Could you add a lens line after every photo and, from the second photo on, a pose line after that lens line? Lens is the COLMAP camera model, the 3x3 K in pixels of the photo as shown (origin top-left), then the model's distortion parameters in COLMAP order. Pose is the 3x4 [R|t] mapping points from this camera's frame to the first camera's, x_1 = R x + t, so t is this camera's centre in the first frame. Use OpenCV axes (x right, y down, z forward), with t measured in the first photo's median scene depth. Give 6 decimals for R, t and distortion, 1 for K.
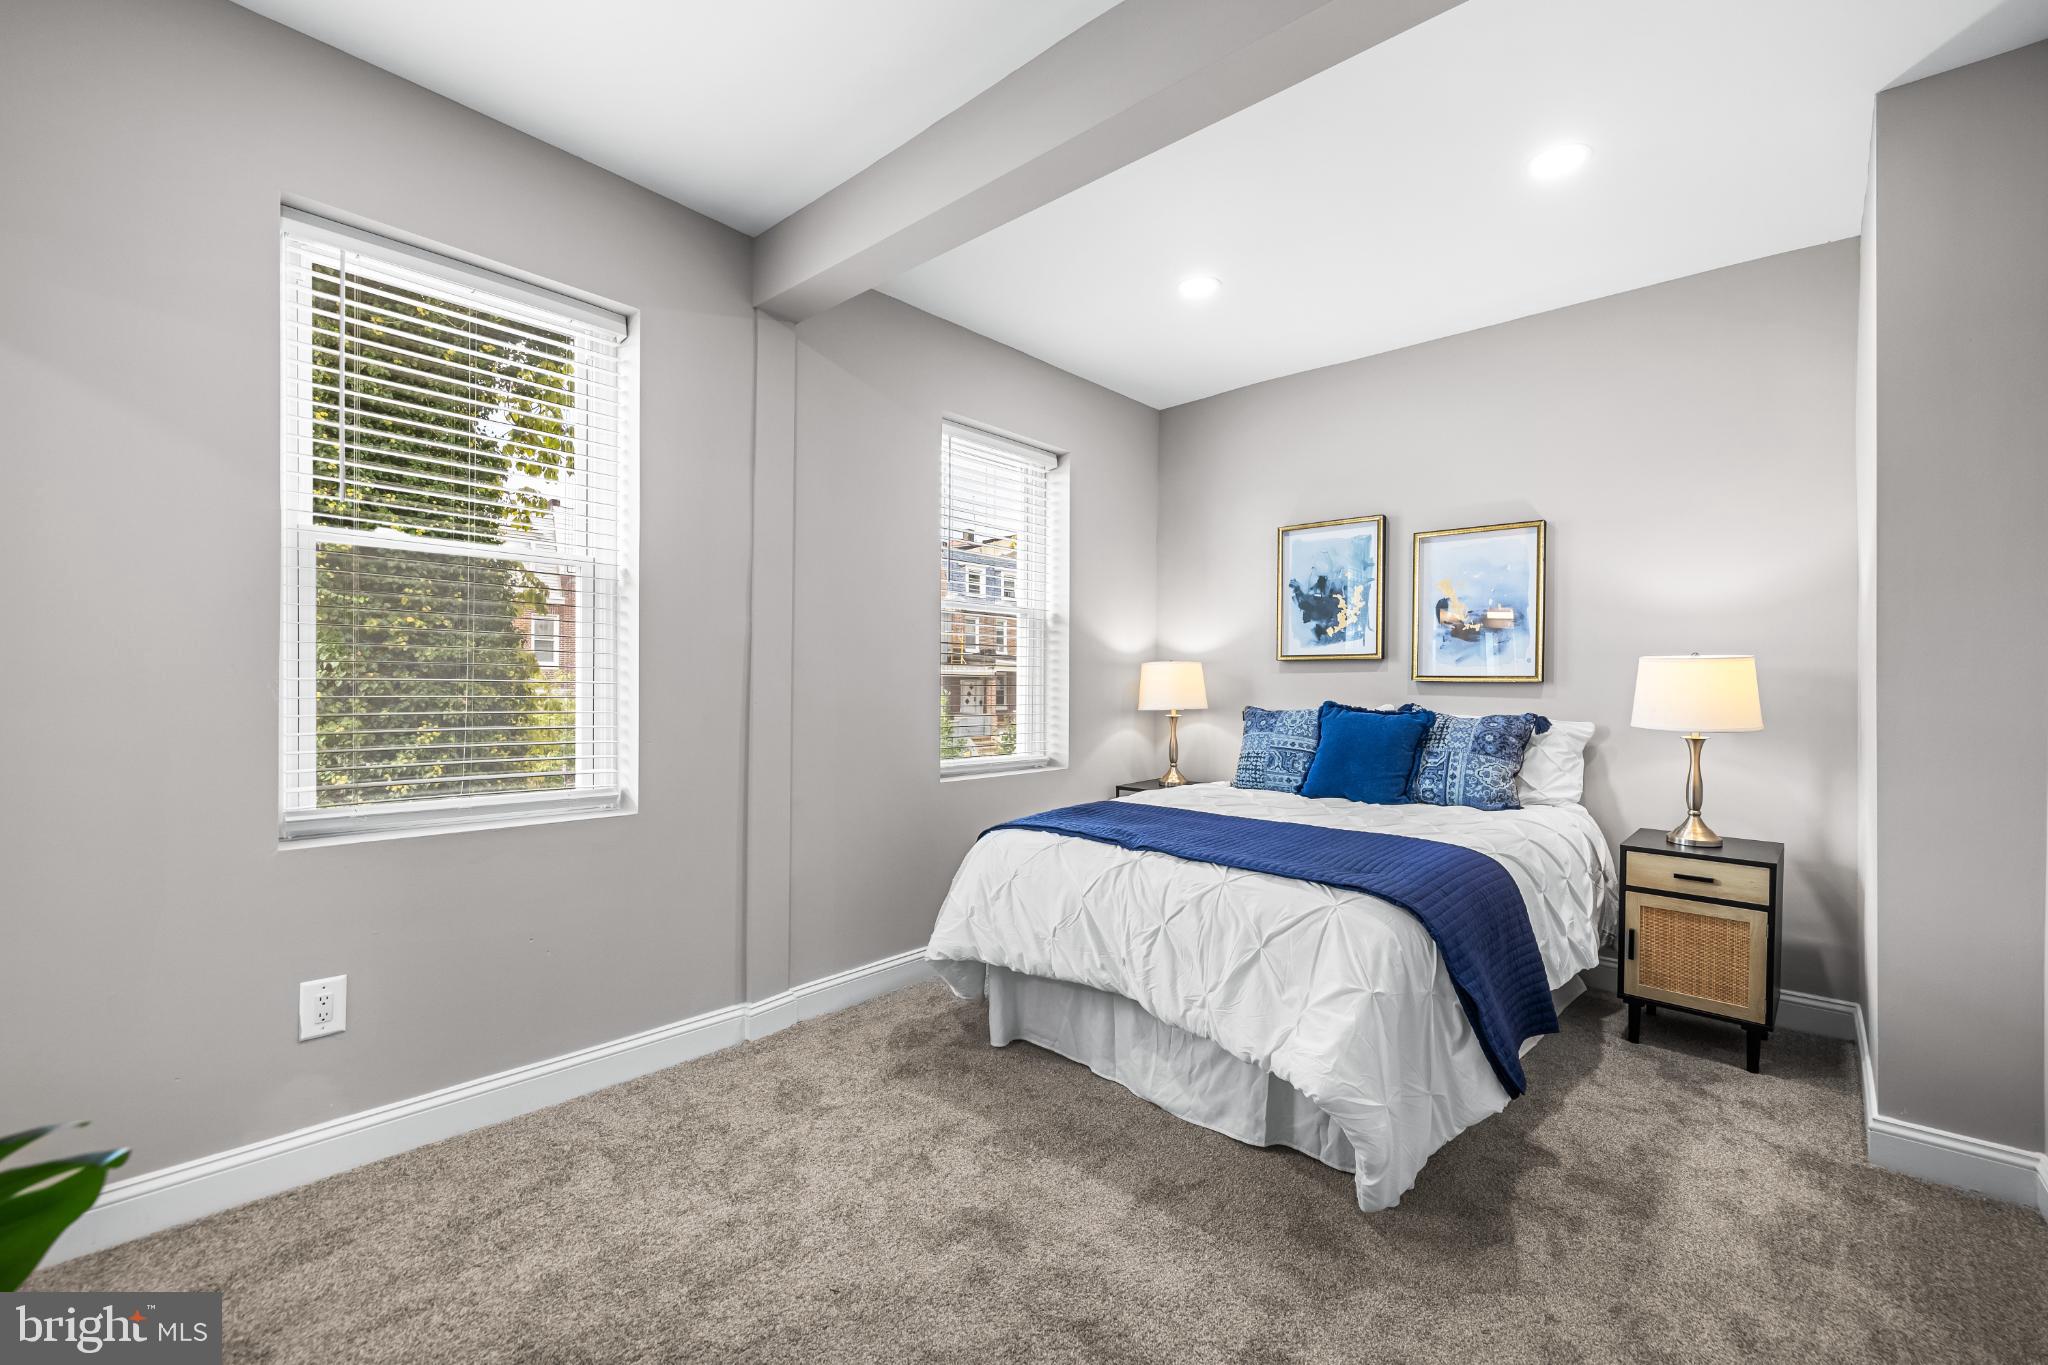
lens RADIAL K [[875.3, 0, 1019.5], [0, 875.3, 672.7], [0, 0, 1]] dist [-0.002948, 0.000116]
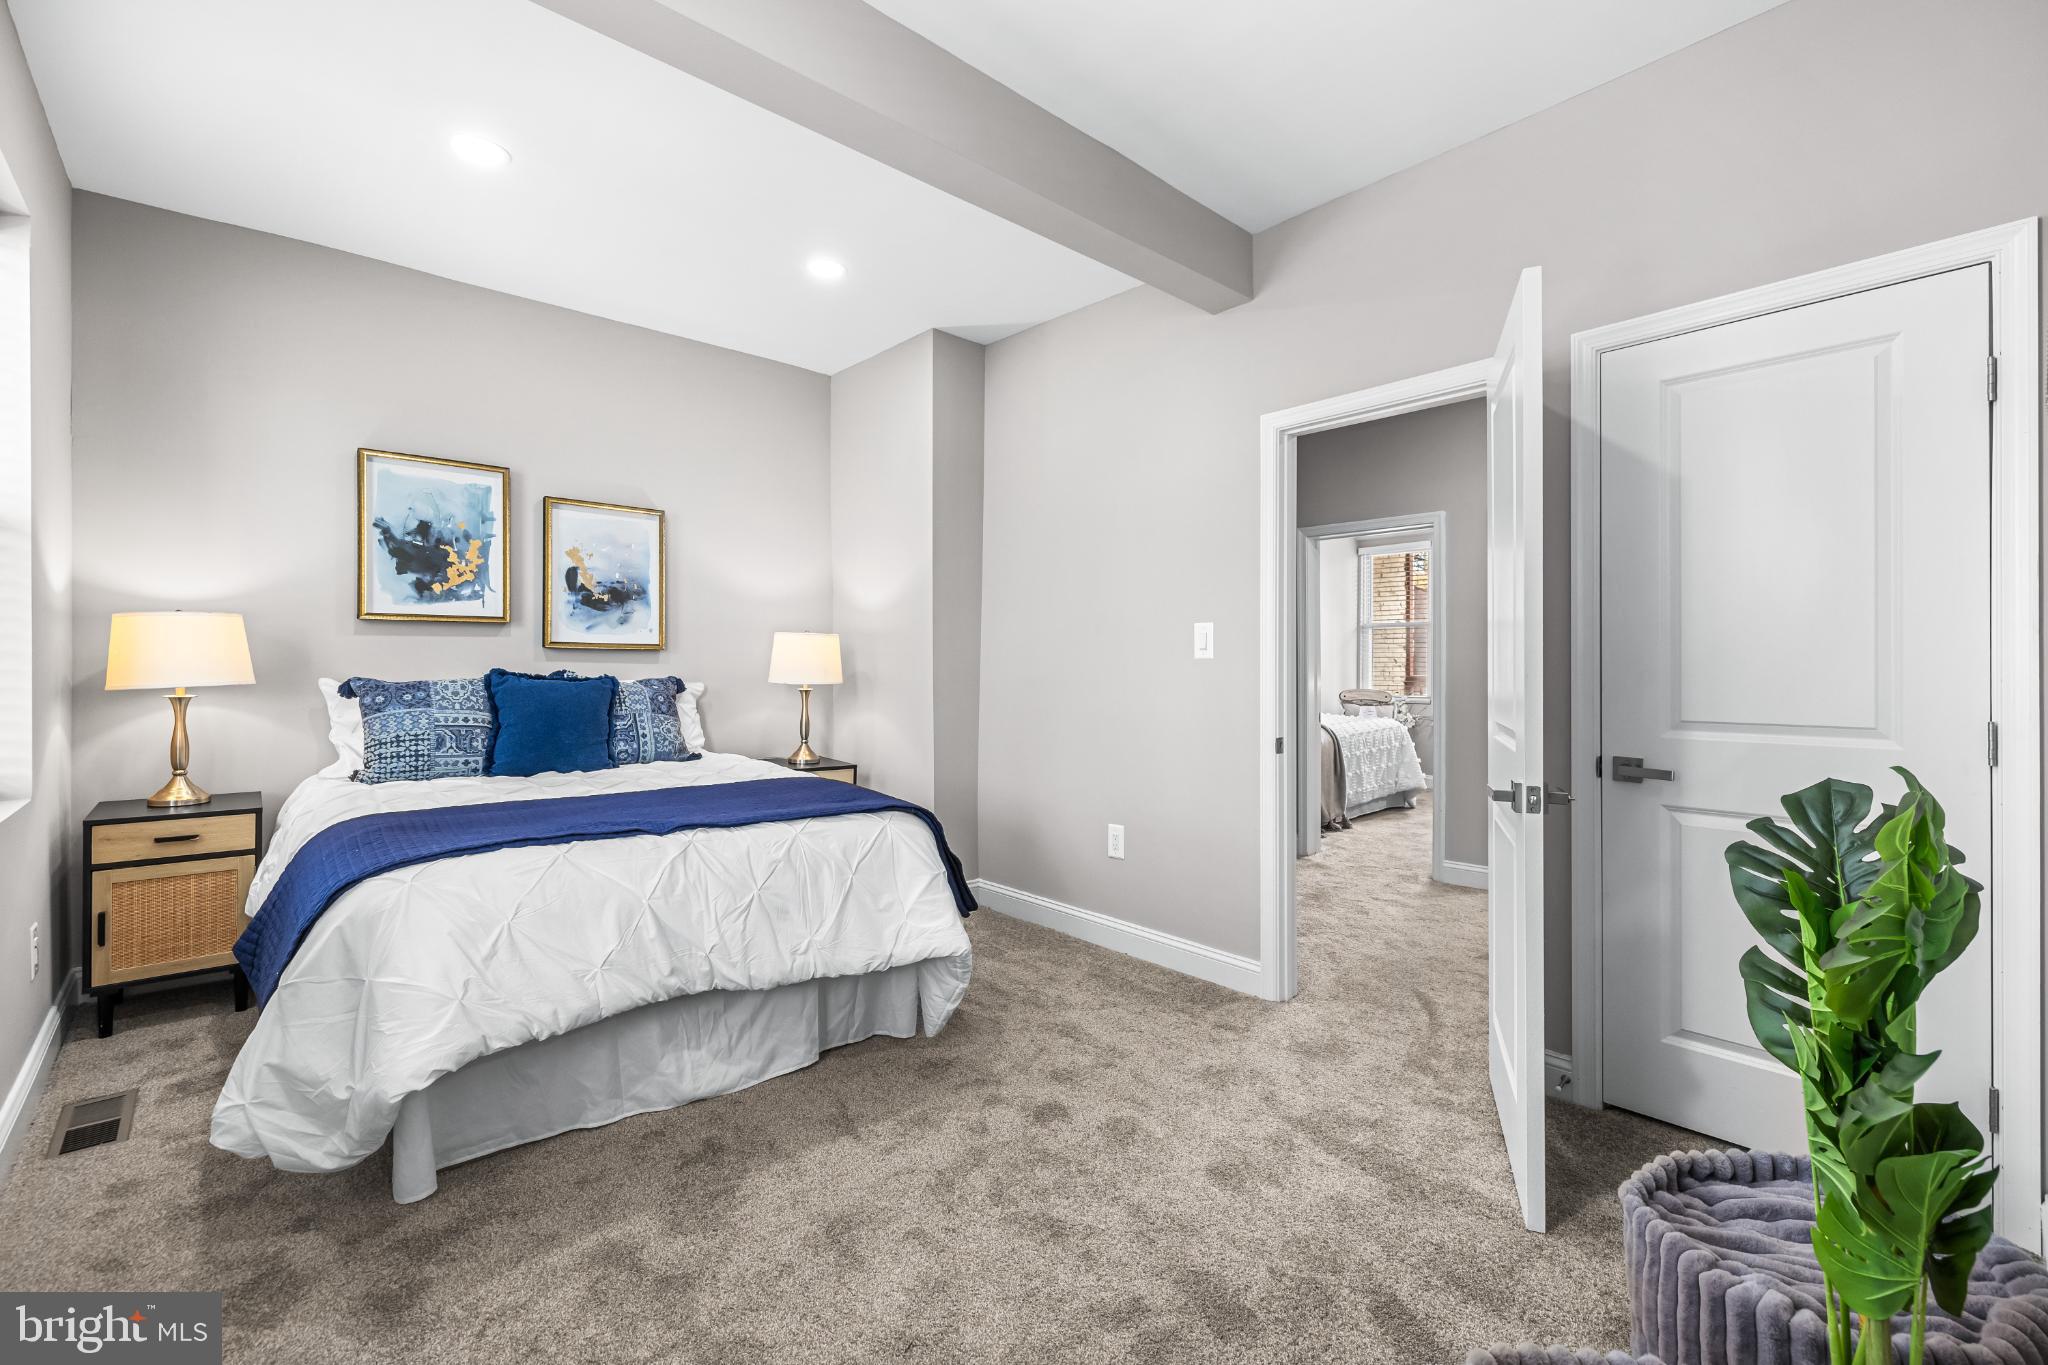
lens RADIAL K [[875.3, 0, 1030.2], [0, 875.3, 670.0], [0, 0, 1]] dist [-0.002948, 0.000116]
pose [[0.098689, -0.028783, 0.994702, -0.484801], [-0.032259, 0.998964, 0.032107, -0.013618], [-0.994595, -0.035256, 0.097659, 0.359728]]
